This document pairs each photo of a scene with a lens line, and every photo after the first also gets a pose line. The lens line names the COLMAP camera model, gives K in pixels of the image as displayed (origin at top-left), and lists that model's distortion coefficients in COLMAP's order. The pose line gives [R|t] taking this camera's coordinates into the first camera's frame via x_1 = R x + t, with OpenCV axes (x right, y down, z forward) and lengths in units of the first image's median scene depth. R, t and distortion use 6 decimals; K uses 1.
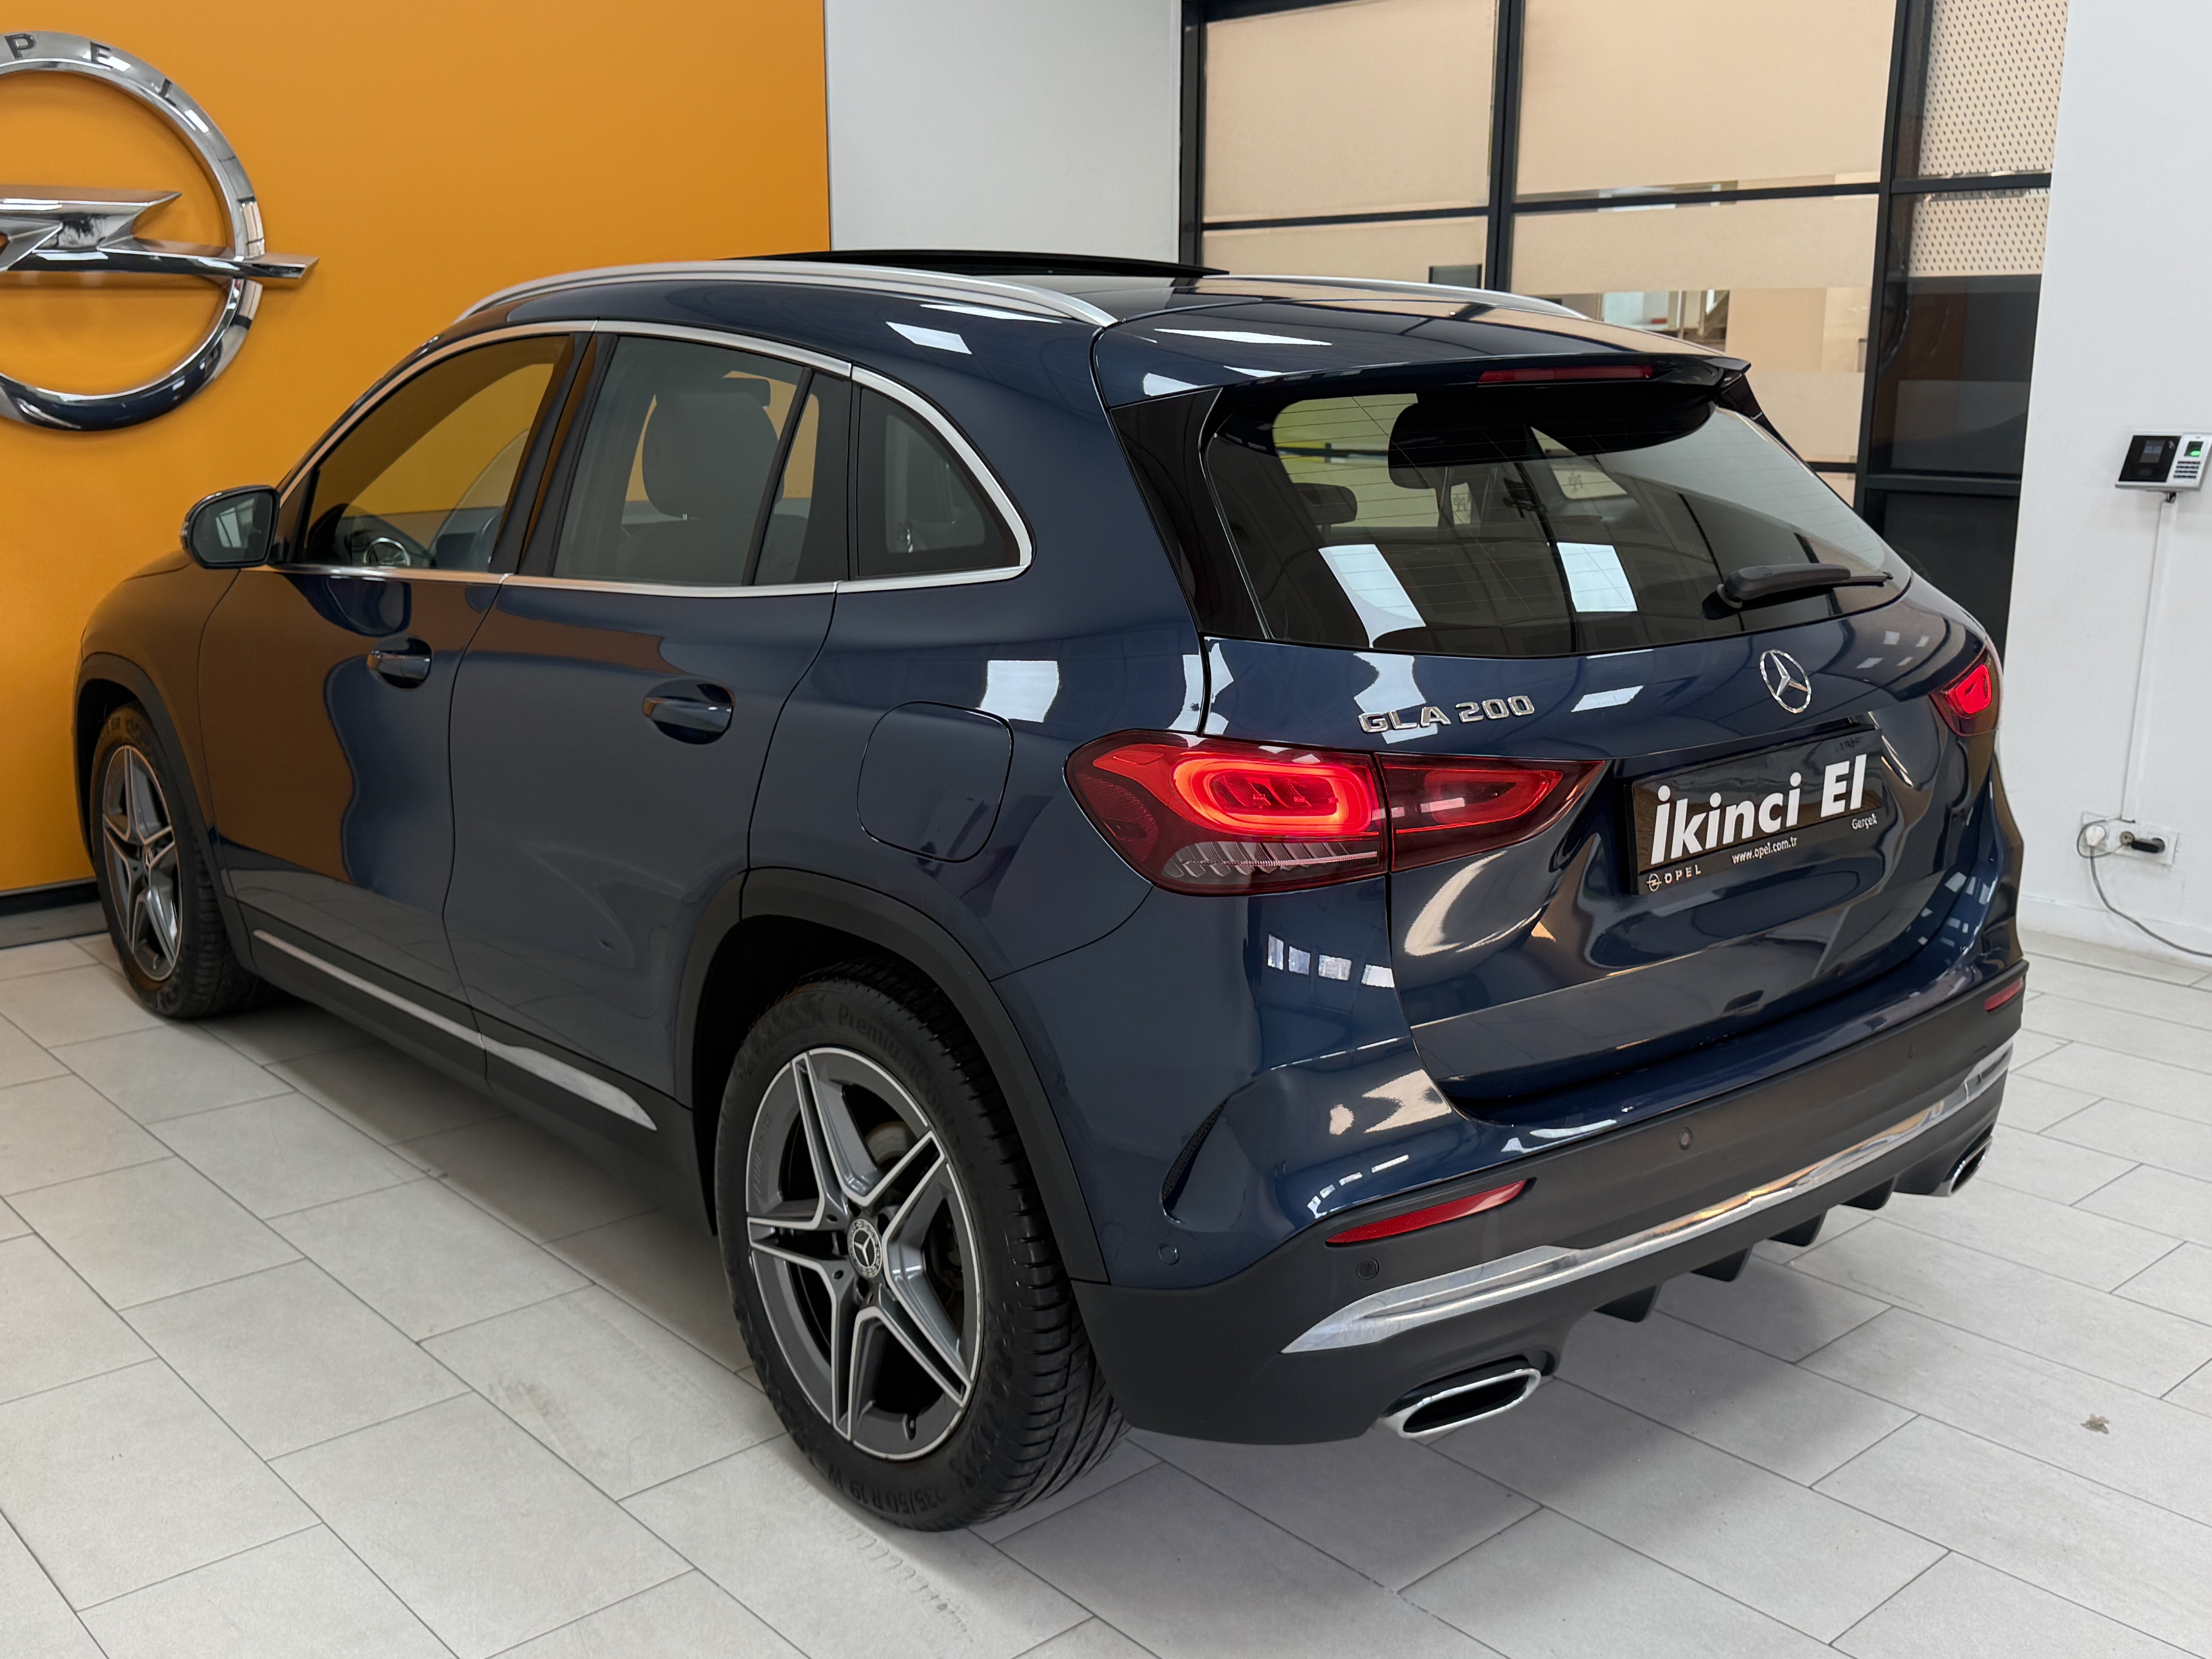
lens RADIAL K [[2098.8, 0, 1103.3], [0, 2098.8, 832.7], [0, 0, 1]] dist [-0.002899, 0.000000]
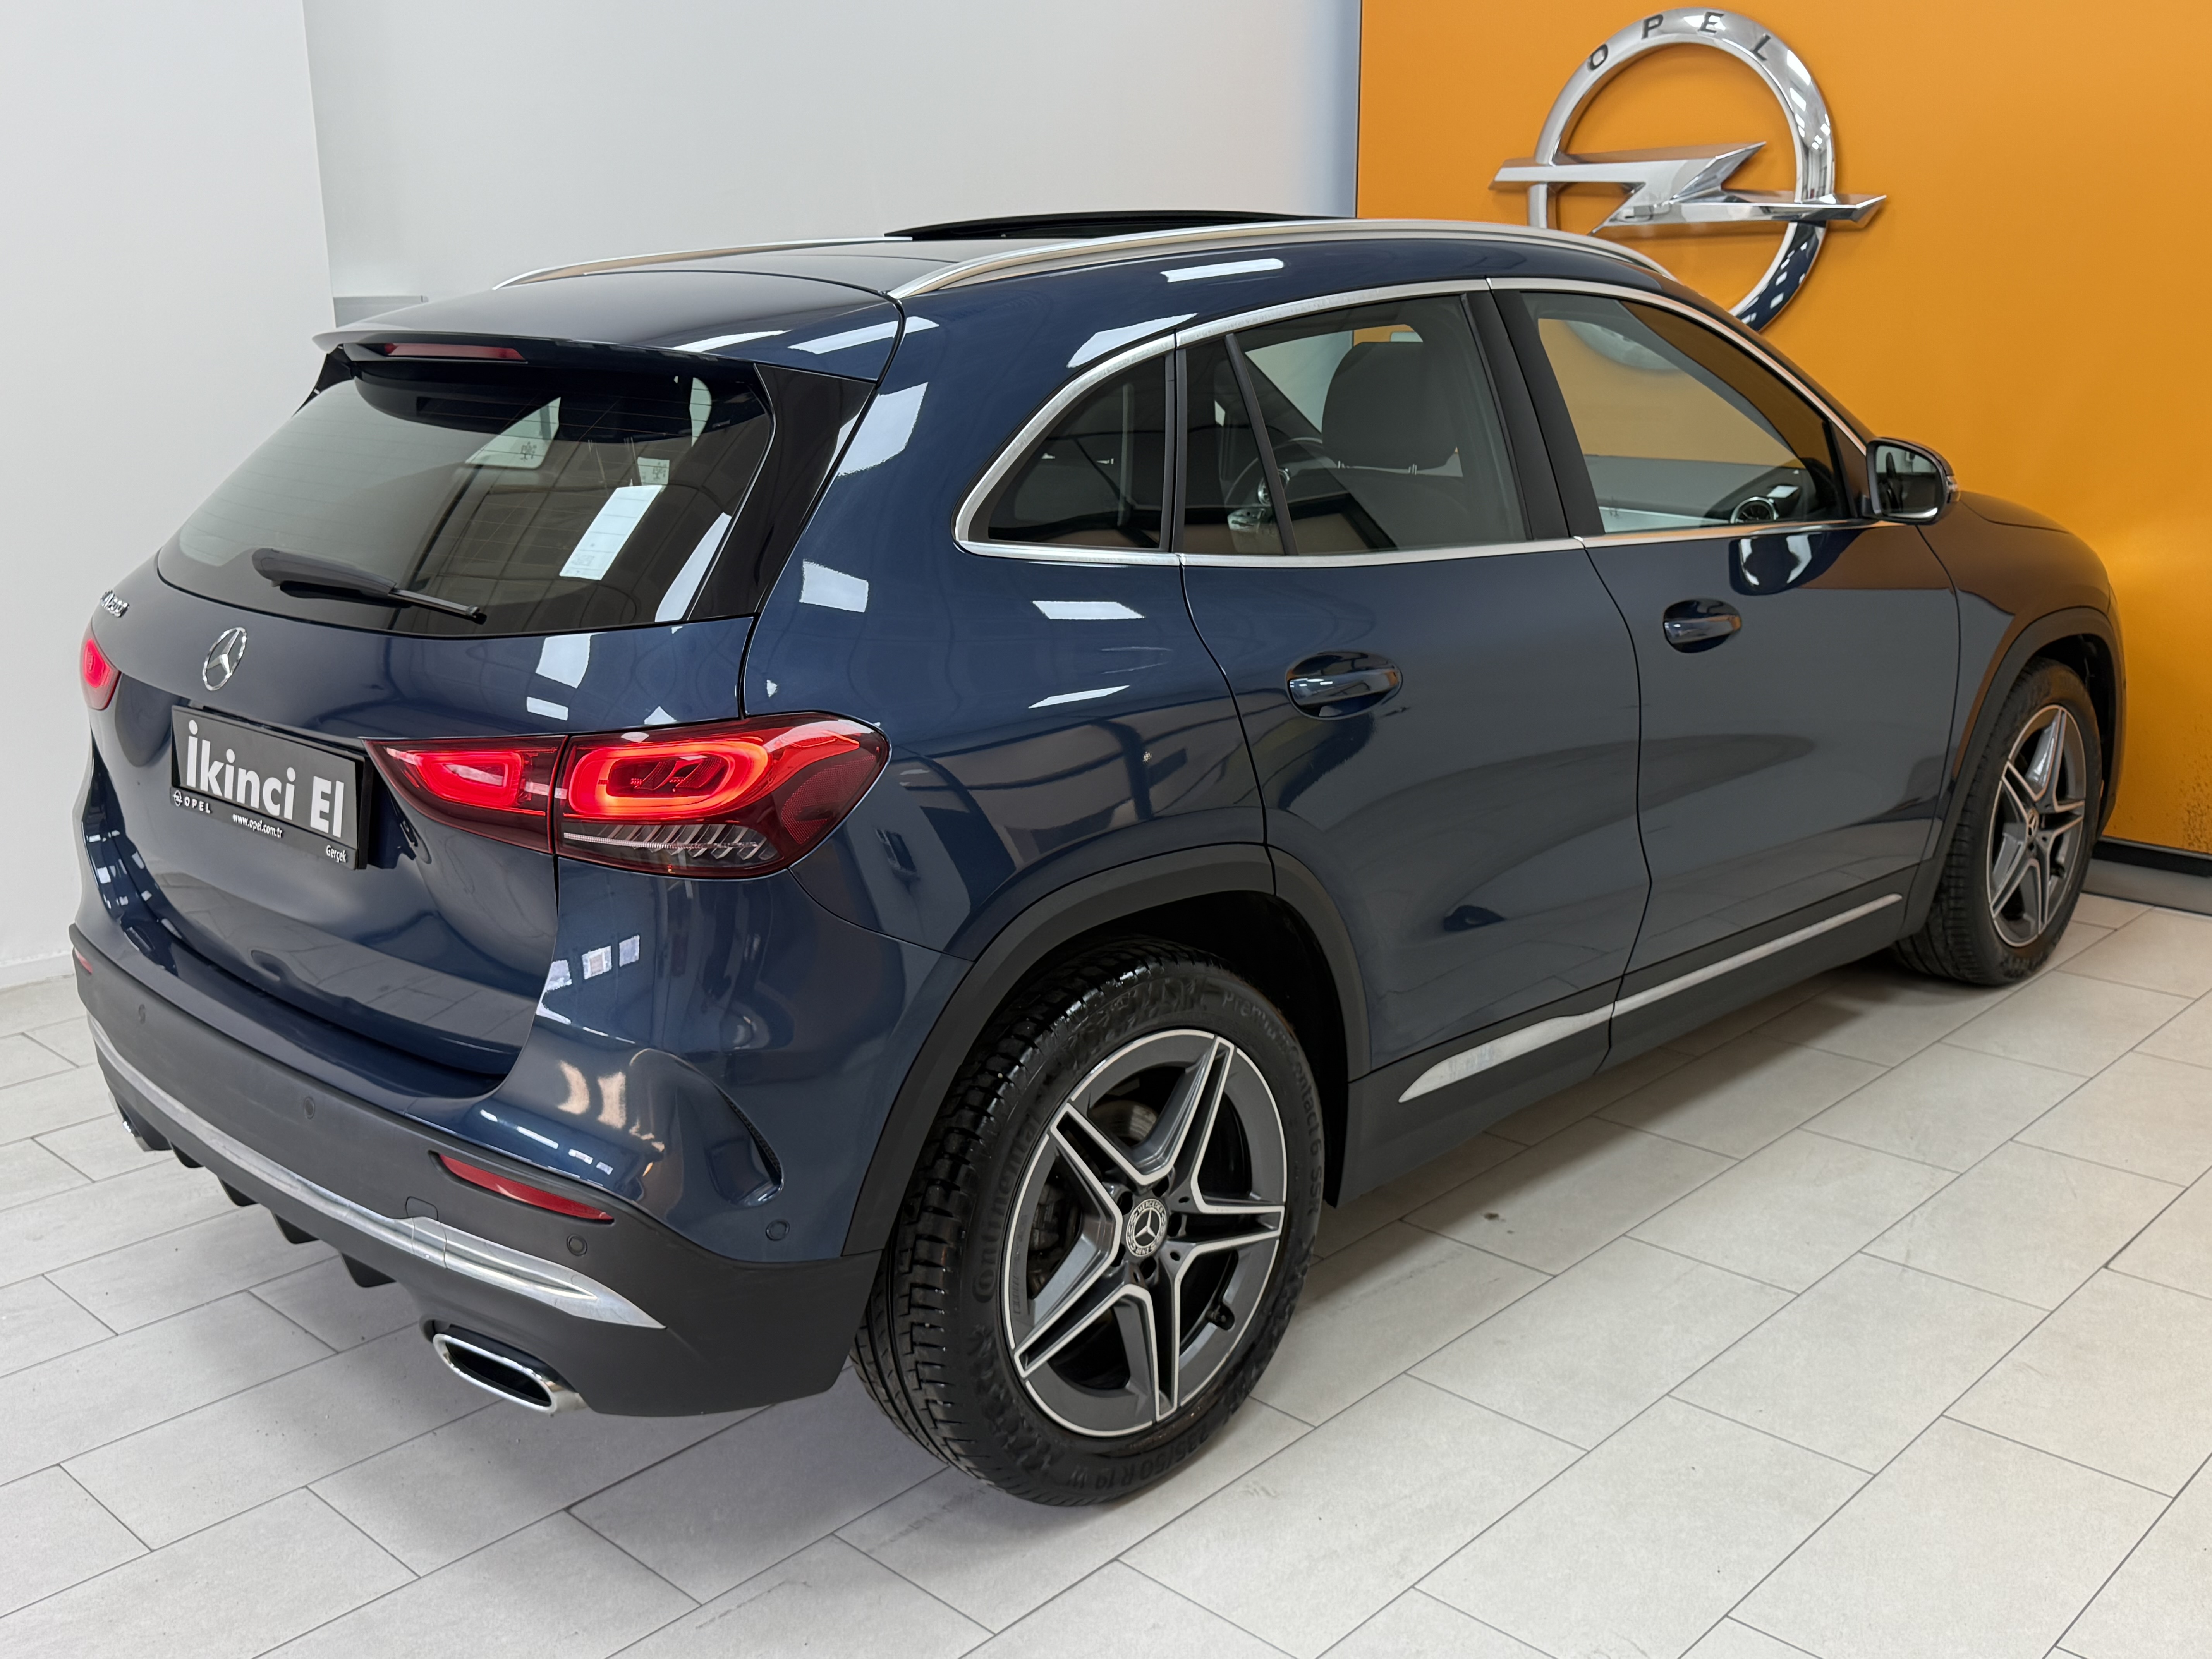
lens RADIAL K [[2098.8, 0, 1102.7], [0, 2098.8, 848.4], [0, 0, 1]] dist [-0.002899, 0.000000]
pose [[0.092198, 0.257289, -0.961926, 1.325995], [-0.211677, 0.949024, 0.233549, -0.304090], [0.972981, 0.182085, 0.141961, 1.242620]]
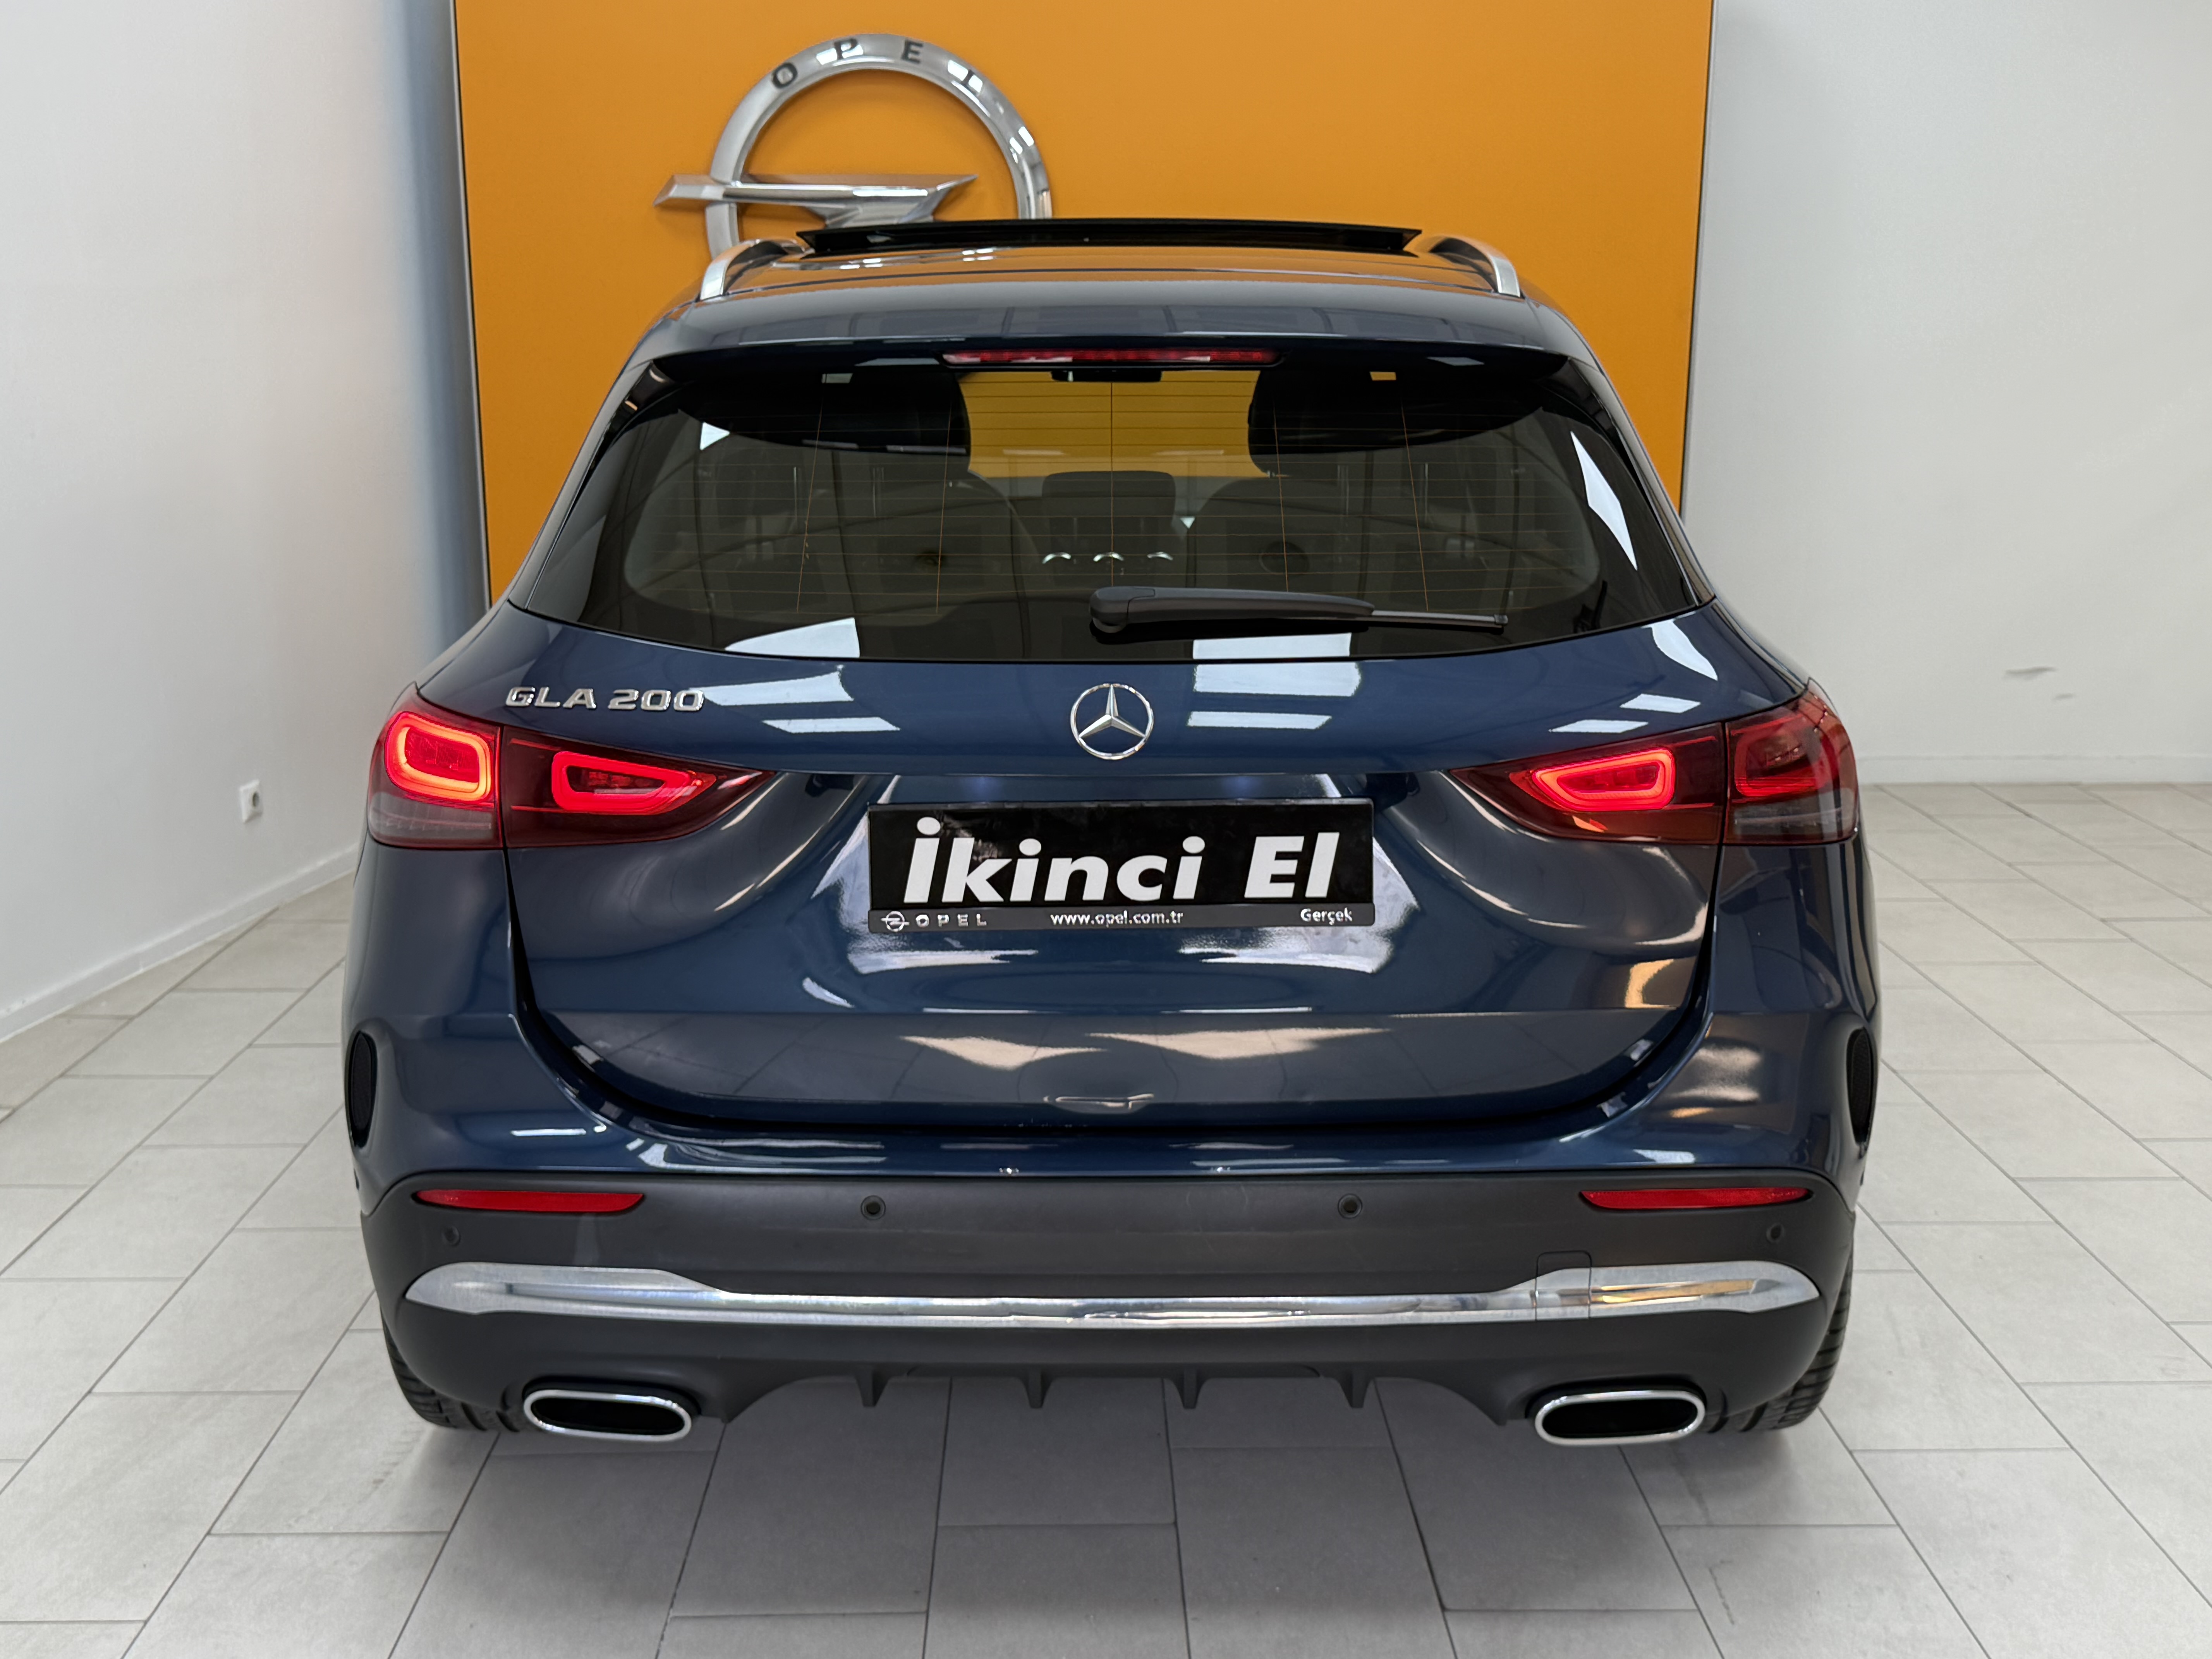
lens RADIAL K [[2472.6, 0, 1109.7], [0, 2472.6, 812.6], [0, 0, 1]] dist [0.021900, 0.000000]
pose [[0.760914, 0.127881, -0.636127, 0.940559], [-0.144429, 0.989171, 0.026093, -0.059690], [0.632575, 0.072021, 0.771143, 0.210391]]
